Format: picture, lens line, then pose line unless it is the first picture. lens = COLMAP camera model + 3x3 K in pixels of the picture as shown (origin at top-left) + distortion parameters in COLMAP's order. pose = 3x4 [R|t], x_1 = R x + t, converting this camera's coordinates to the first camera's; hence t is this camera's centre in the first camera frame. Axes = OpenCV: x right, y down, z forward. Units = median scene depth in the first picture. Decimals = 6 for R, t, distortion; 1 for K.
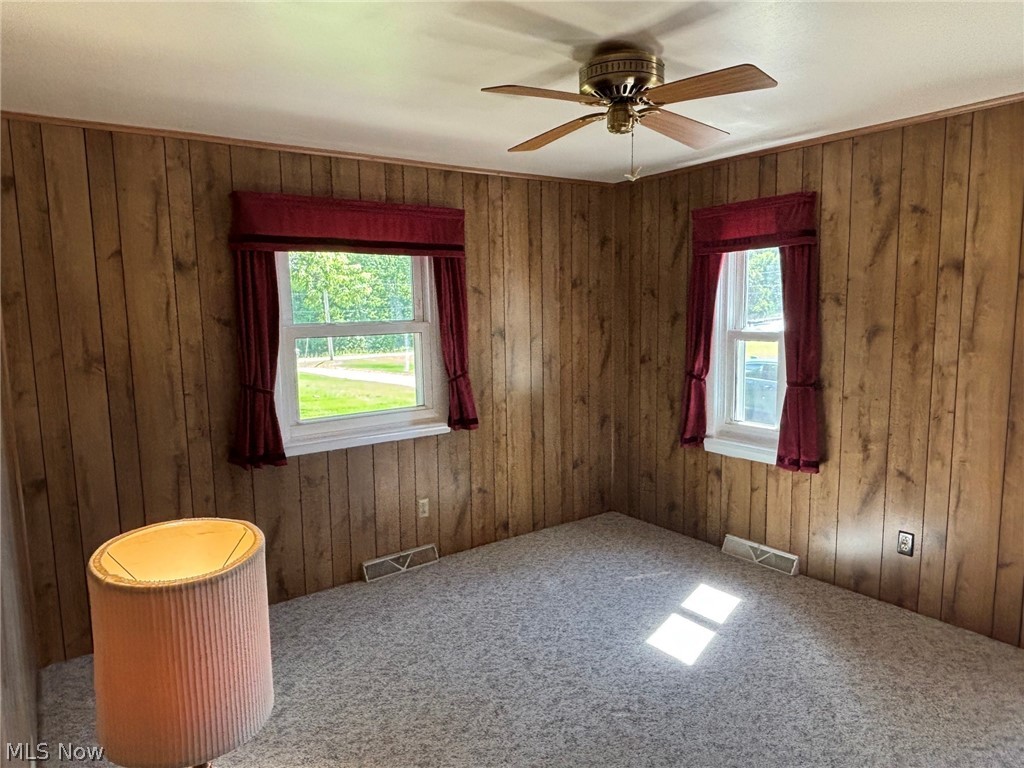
lens RADIAL K [[652.9, 0, 508.6], [0, 652.9, 384.4], [0, 0, 1]] dist [0.006822, -0.024640]
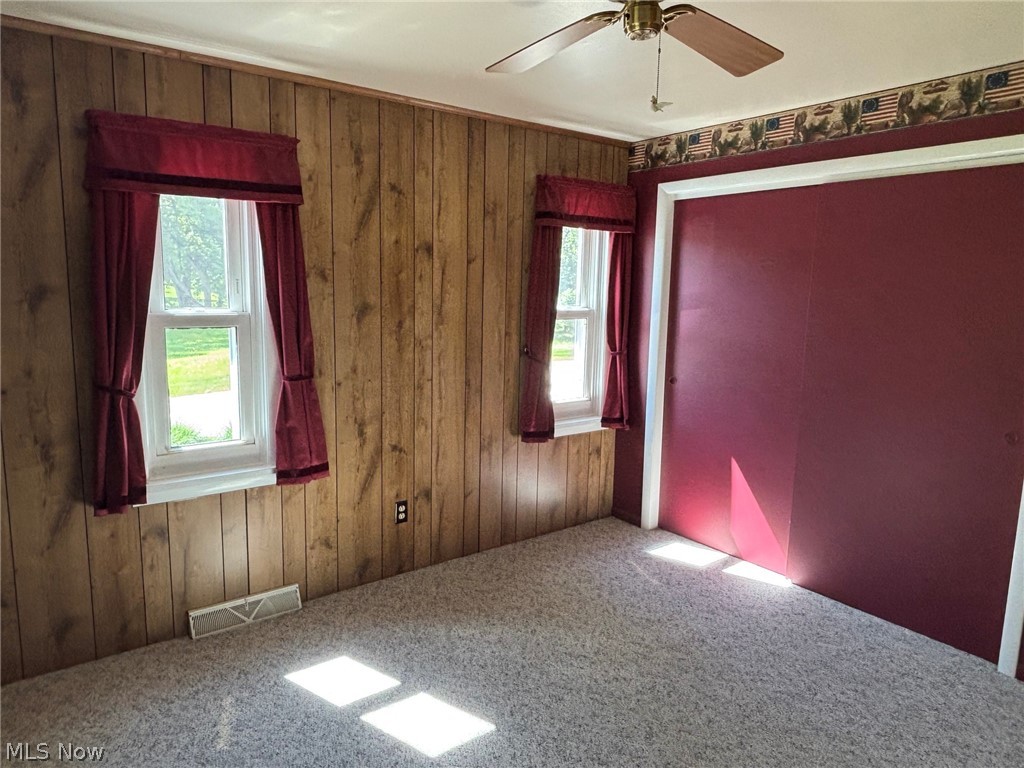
lens RADIAL K [[664.9, 0, 508.0], [0, 664.9, 375.3], [0, 0, 1]] dist [0.083062, -0.112044]
pose [[-0.021338, -0.124641, 0.991972, -0.426421], [0.099317, 0.987026, 0.126156, -0.089257], [-0.994827, 0.101212, -0.008682, 0.809050]]
